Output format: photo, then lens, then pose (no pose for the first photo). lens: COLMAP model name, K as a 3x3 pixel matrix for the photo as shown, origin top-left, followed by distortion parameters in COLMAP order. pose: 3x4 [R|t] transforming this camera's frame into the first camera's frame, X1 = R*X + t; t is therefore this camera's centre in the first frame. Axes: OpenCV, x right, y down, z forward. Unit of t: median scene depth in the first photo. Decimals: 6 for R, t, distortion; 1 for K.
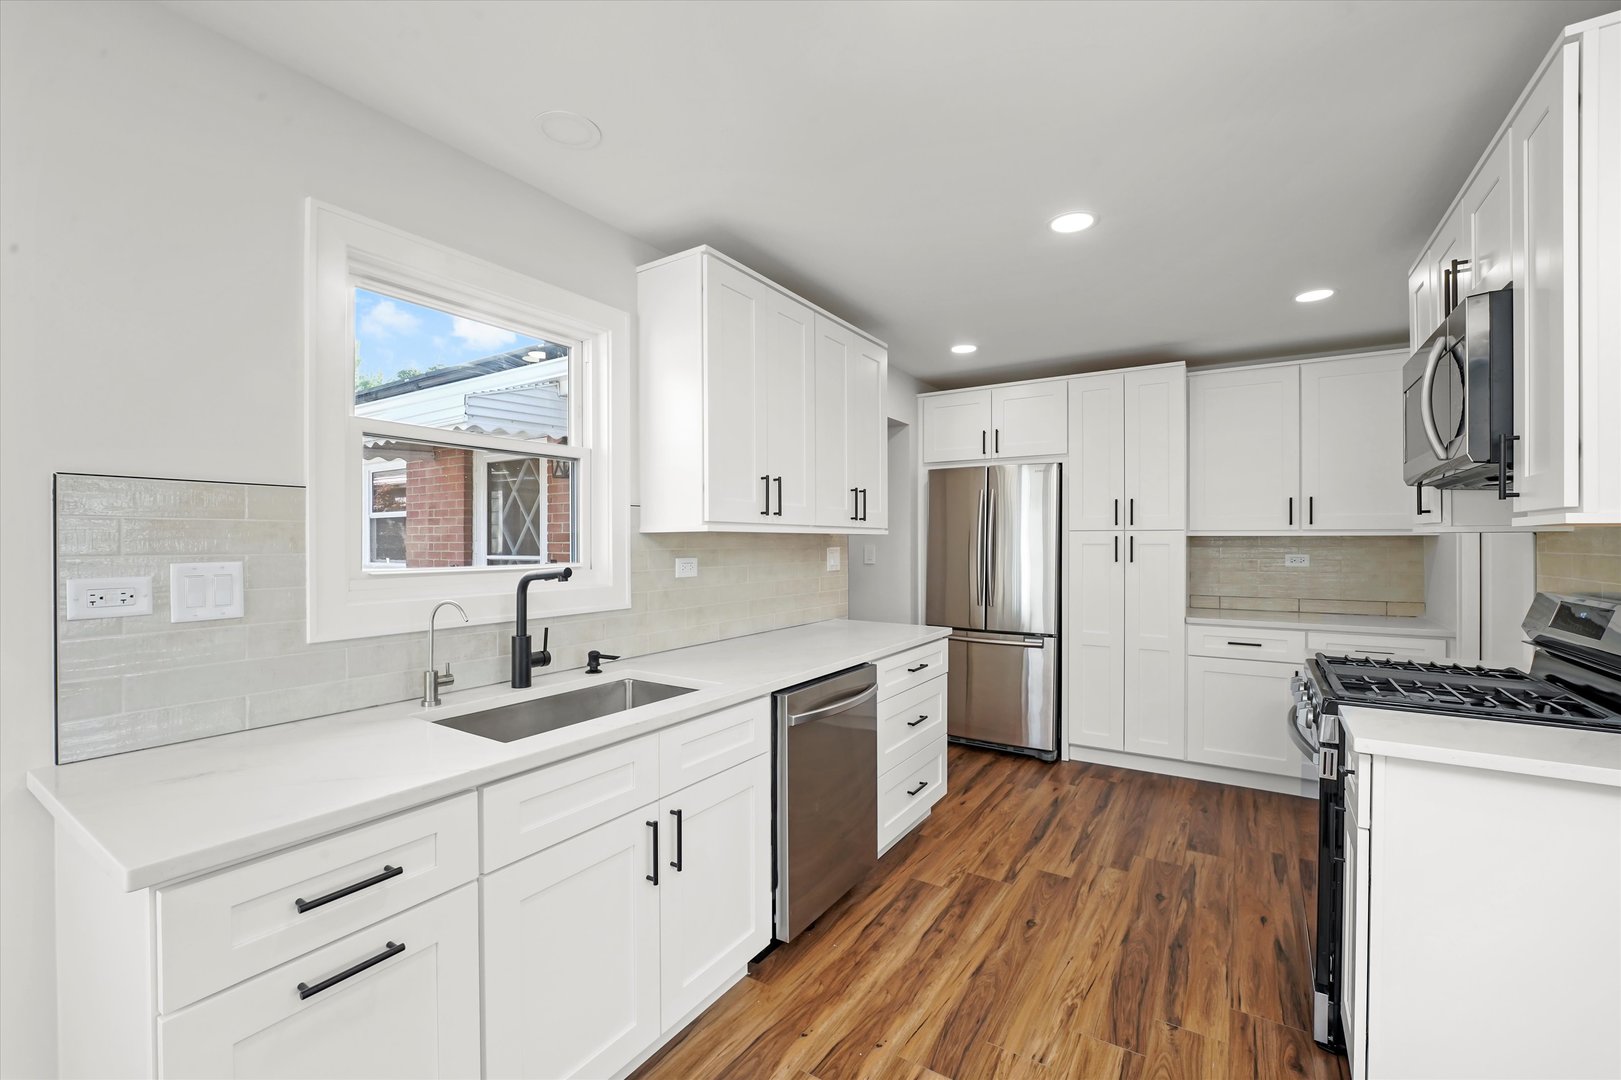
lens RADIAL K [[679.3, 0, 812.4], [0, 679.3, 541.4], [0, 0, 1]] dist [-0.016320, -0.000745]
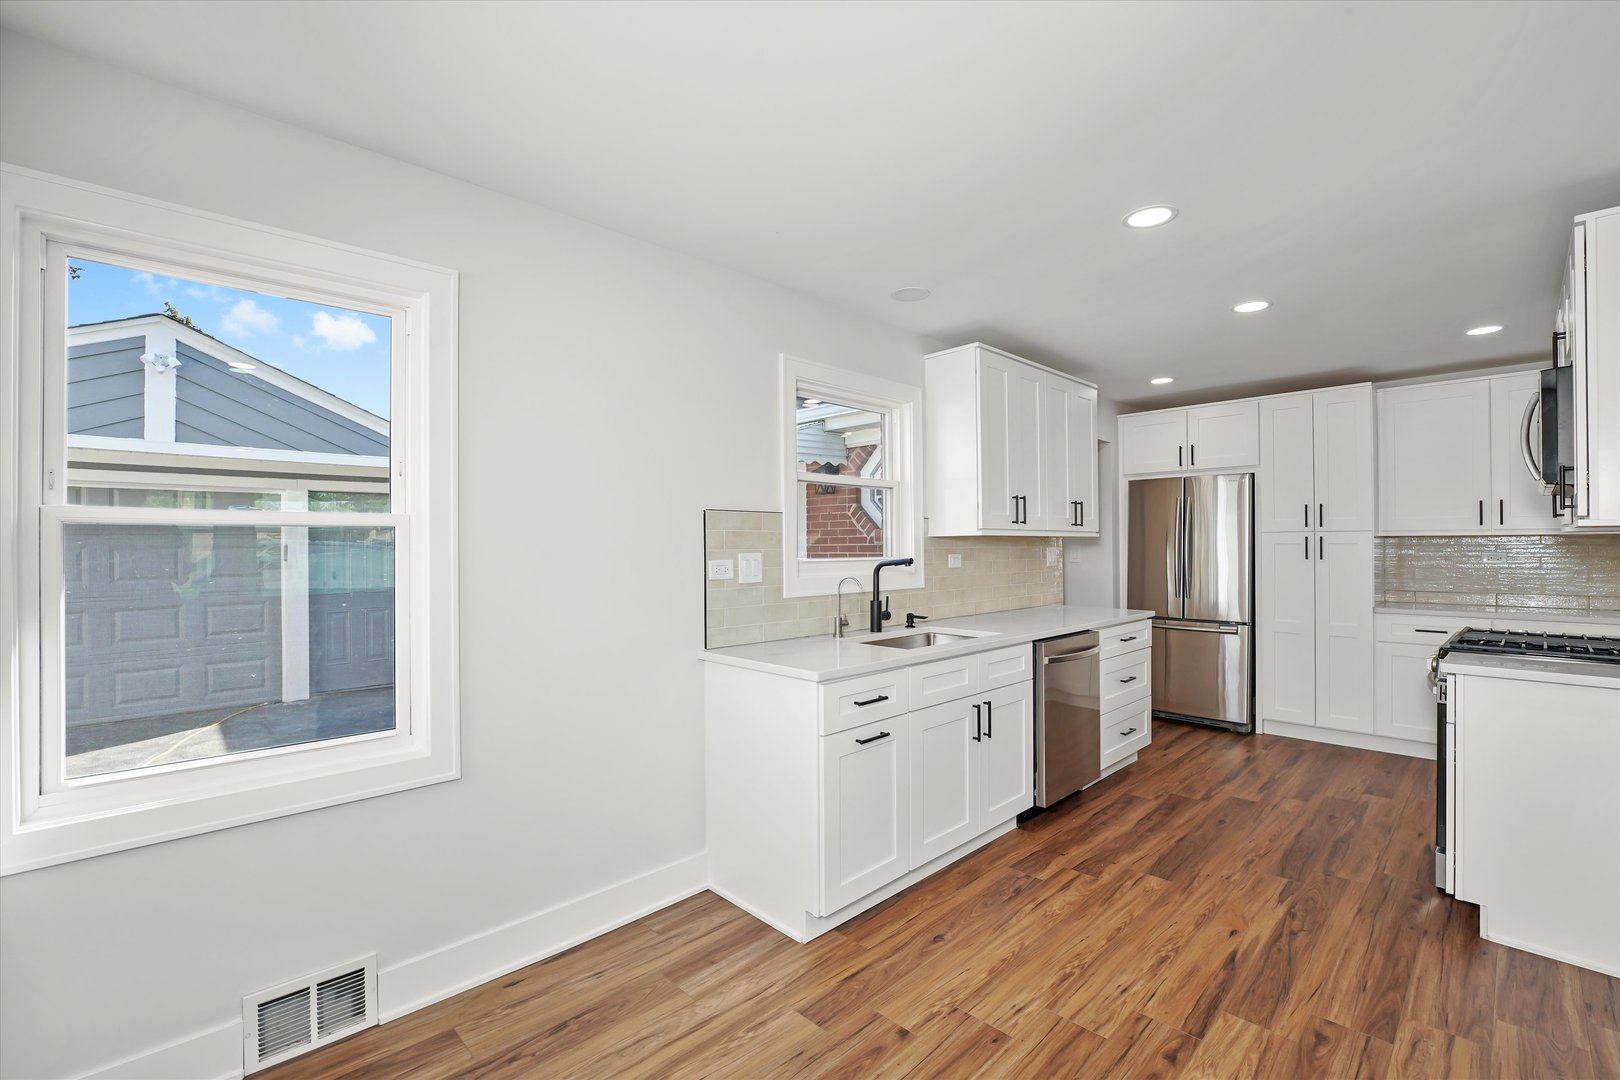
lens RADIAL K [[708.3, 0, 815.2], [0, 708.3, 541.2], [0, 0, 1]] dist [-0.021460, -0.000229]
pose [[0.974470, -0.006071, -0.224435, -0.154504], [0.004809, 0.999969, -0.006167, 0.005675], [0.224466, 0.004930, 0.974470, -0.560256]]
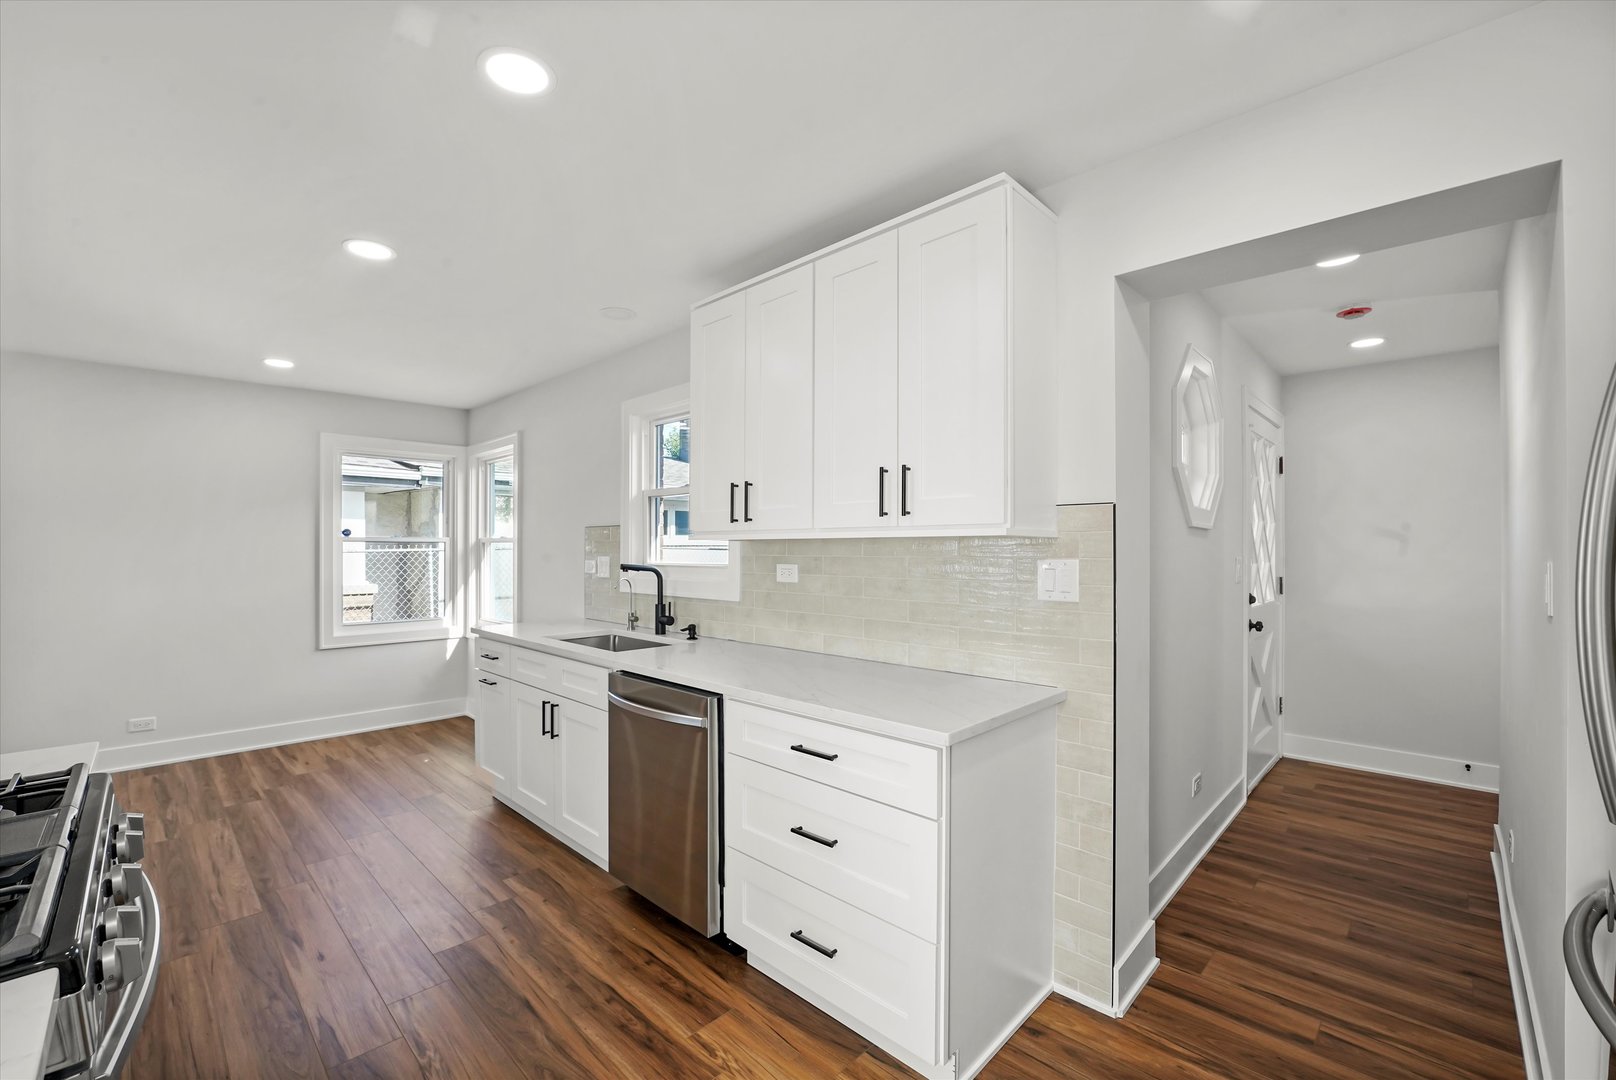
lens RADIAL K [[677.2, 0, 765.7], [0, 677.2, 538.4], [0, 0, 1]] dist [-0.016320, -0.000745]
pose [[-0.240427, -0.018509, -0.970491, 0.953566], [-0.000492, 0.999820, -0.018946, 0.004563], [0.970667, -0.004078, -0.240393, 1.362859]]
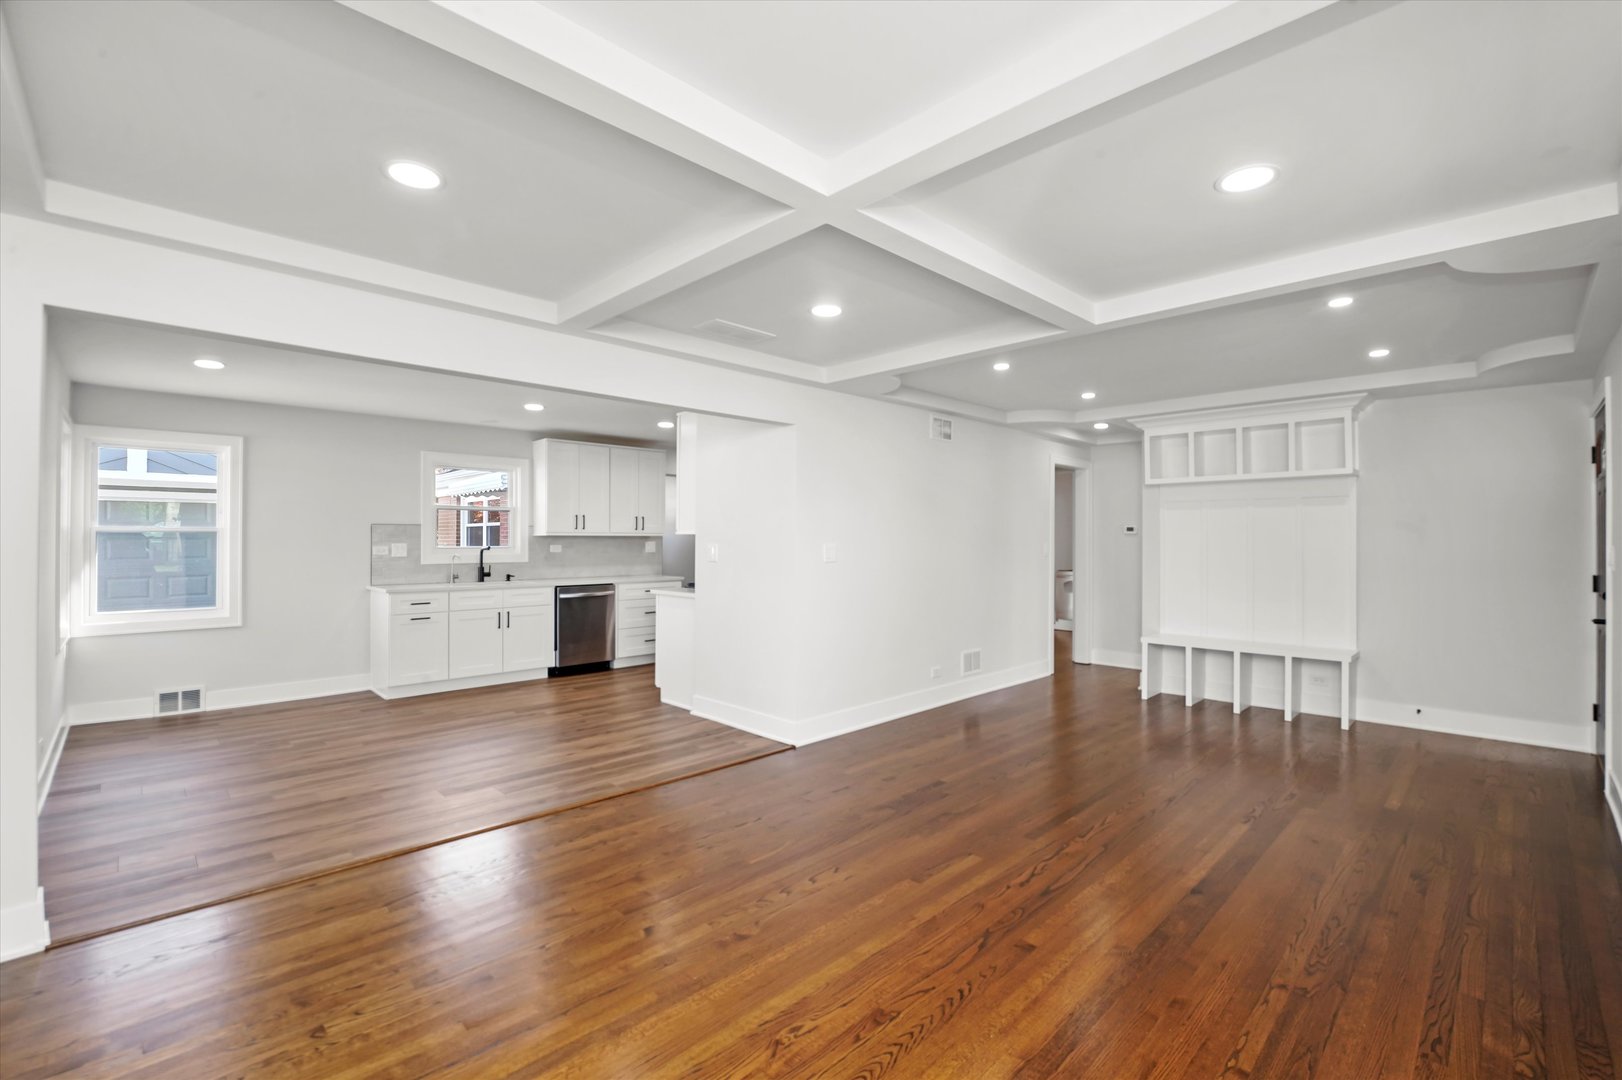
lens RADIAL K [[679.7, 0, 799.6], [0, 679.7, 536.0], [0, 0, 1]] dist [-0.016320, -0.000745]
pose [[0.970661, -0.009049, -0.240282, 1.554788], [0.006173, 0.999900, -0.012721, 0.032164], [0.240373, 0.010864, 0.970620, -1.530707]]
